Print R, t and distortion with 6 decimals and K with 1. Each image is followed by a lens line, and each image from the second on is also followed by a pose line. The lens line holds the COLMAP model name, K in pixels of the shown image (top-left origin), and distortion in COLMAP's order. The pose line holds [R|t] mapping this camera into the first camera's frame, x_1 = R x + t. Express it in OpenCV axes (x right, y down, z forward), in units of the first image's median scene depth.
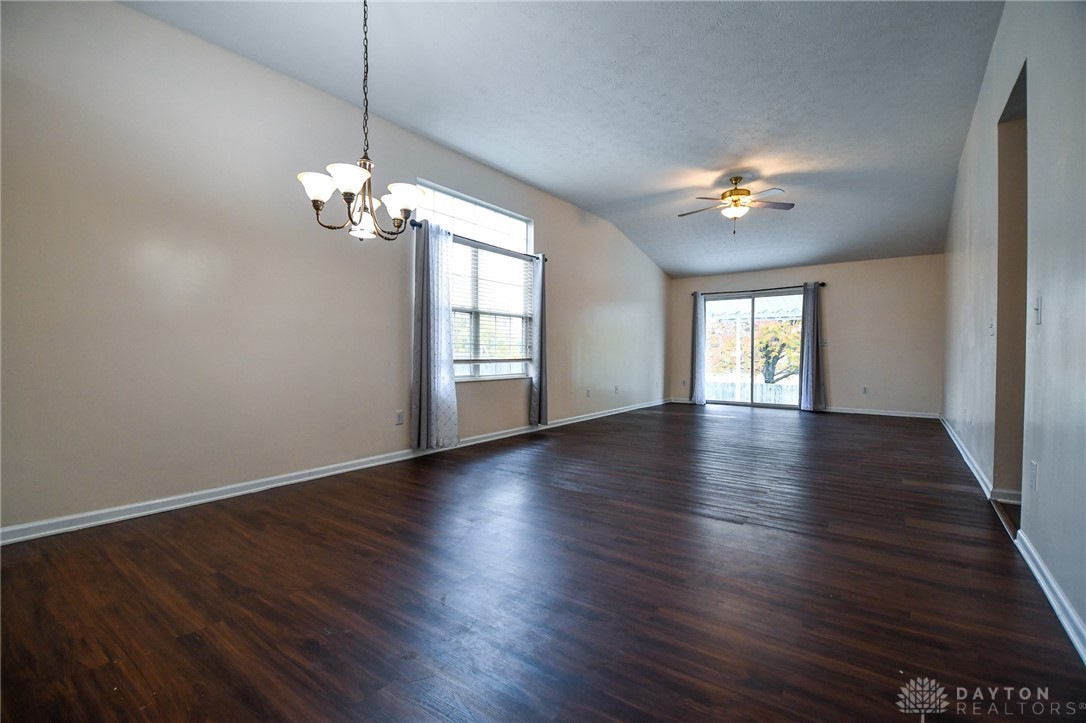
lens RADIAL K [[473.4, 0, 536.1], [0, 473.4, 361.8], [0, 0, 1]] dist [0.014585, -0.022292]
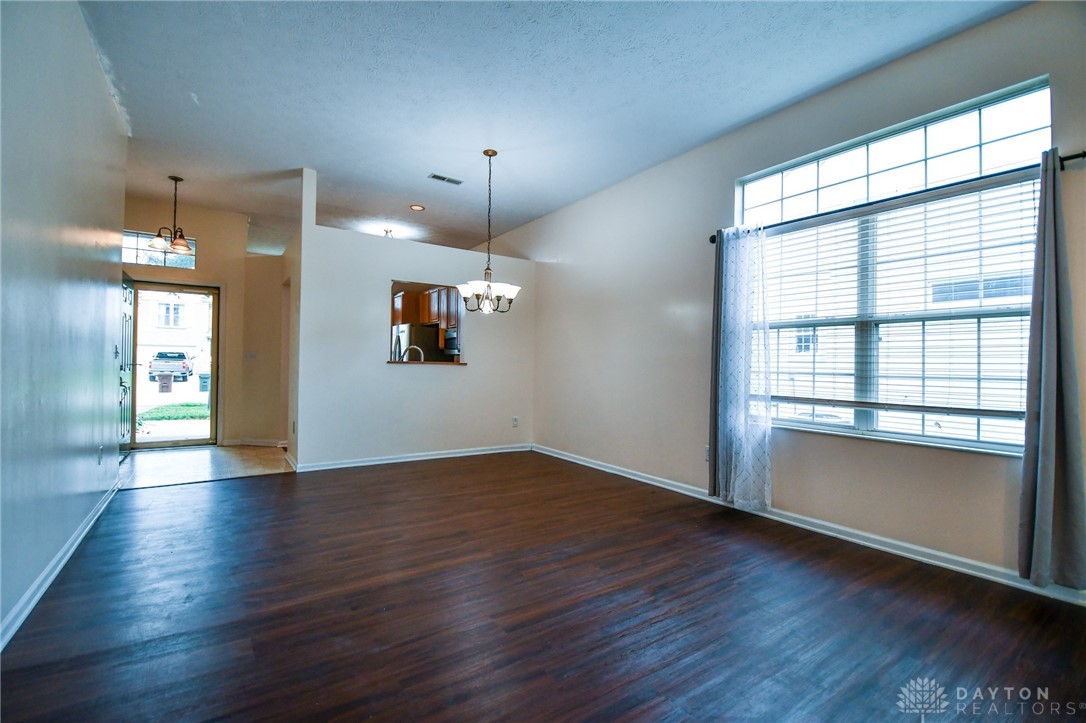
lens RADIAL K [[473.4, 0, 536.1], [0, 473.4, 361.8], [0, 0, 1]] dist [0.014585, -0.022292]
pose [[-0.323810, -0.012030, -0.946046, 0.417748], [-0.033189, 0.999448, -0.001349, -0.029297], [0.945540, 0.030962, -0.324031, 0.587304]]
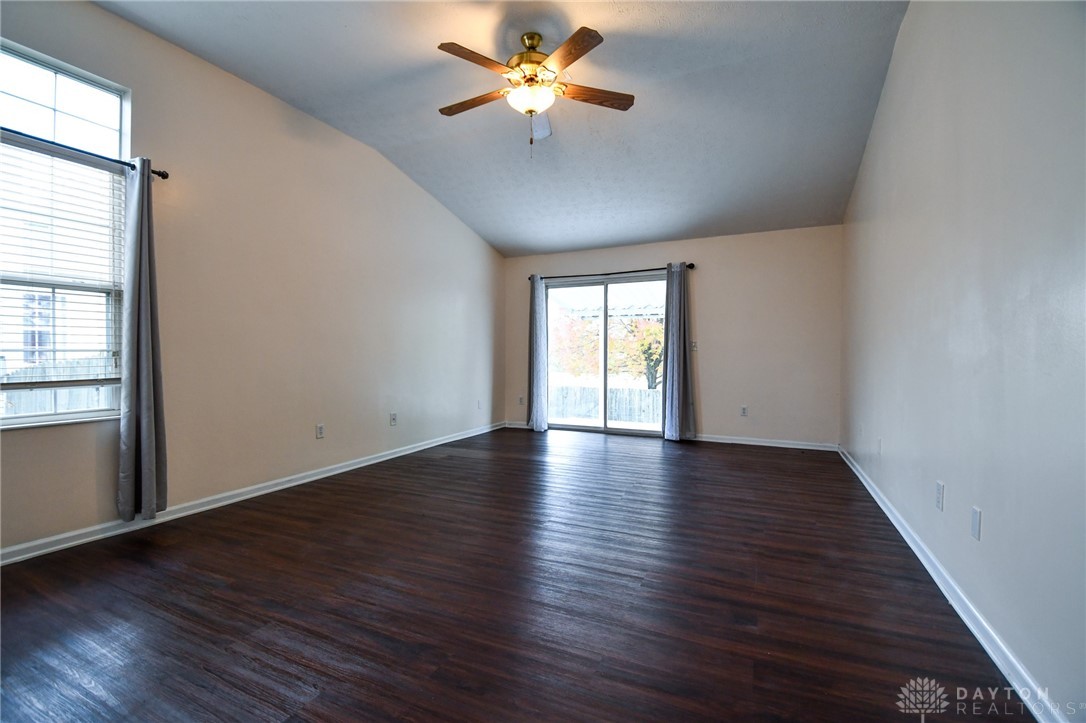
lens RADIAL K [[468.3, 0, 539.3], [0, 468.3, 362.5], [0, 0, 1]] dist [0.013628, -0.021877]
pose [[0.978445, -0.003413, 0.206480, 0.249071], [0.003620, 0.999993, -0.000624, -0.017343], [-0.206476, 0.001358, 0.978451, 0.377599]]
